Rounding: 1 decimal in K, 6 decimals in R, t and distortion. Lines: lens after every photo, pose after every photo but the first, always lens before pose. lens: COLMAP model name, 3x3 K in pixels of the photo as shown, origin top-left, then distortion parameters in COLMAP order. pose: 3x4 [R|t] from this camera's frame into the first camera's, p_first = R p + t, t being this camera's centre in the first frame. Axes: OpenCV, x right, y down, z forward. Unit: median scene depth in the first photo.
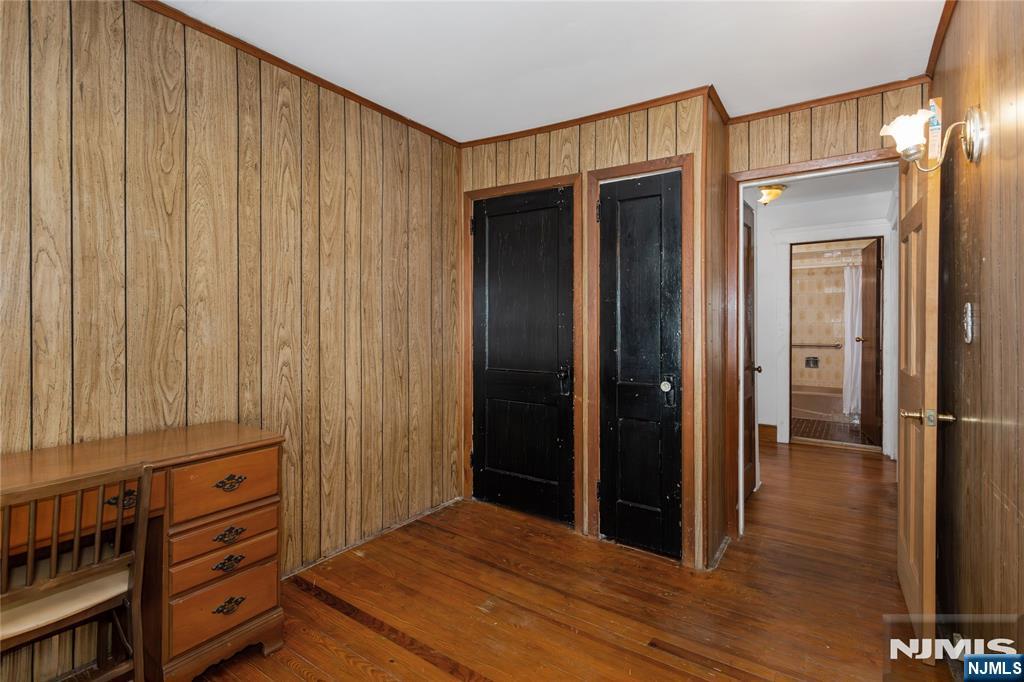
lens RADIAL K [[488.9, 0, 506.0], [0, 488.9, 325.7], [0, 0, 1]] dist [0.000214, 0.000851]
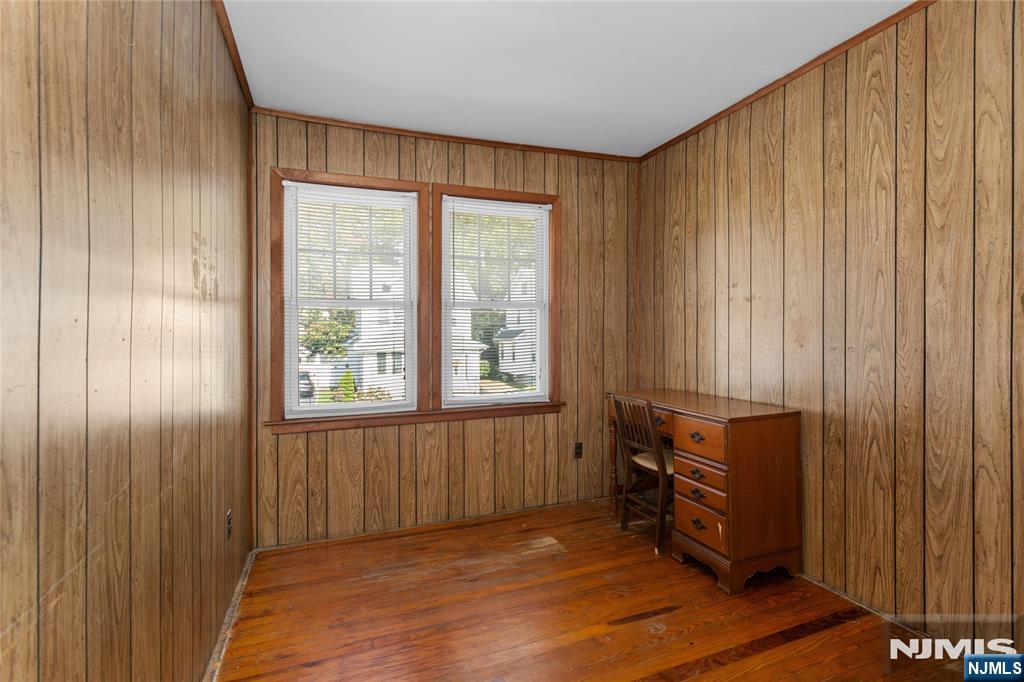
lens RADIAL K [[488.9, 0, 515.0], [0, 488.9, 334.3], [0, 0, 1]] dist [0.000214, 0.000851]
pose [[-0.562260, 0.001323, -0.826960, 0.642898], [-0.001218, 0.999996, 0.002428, 0.013738], [0.826960, 0.002373, -0.562256, 0.964278]]
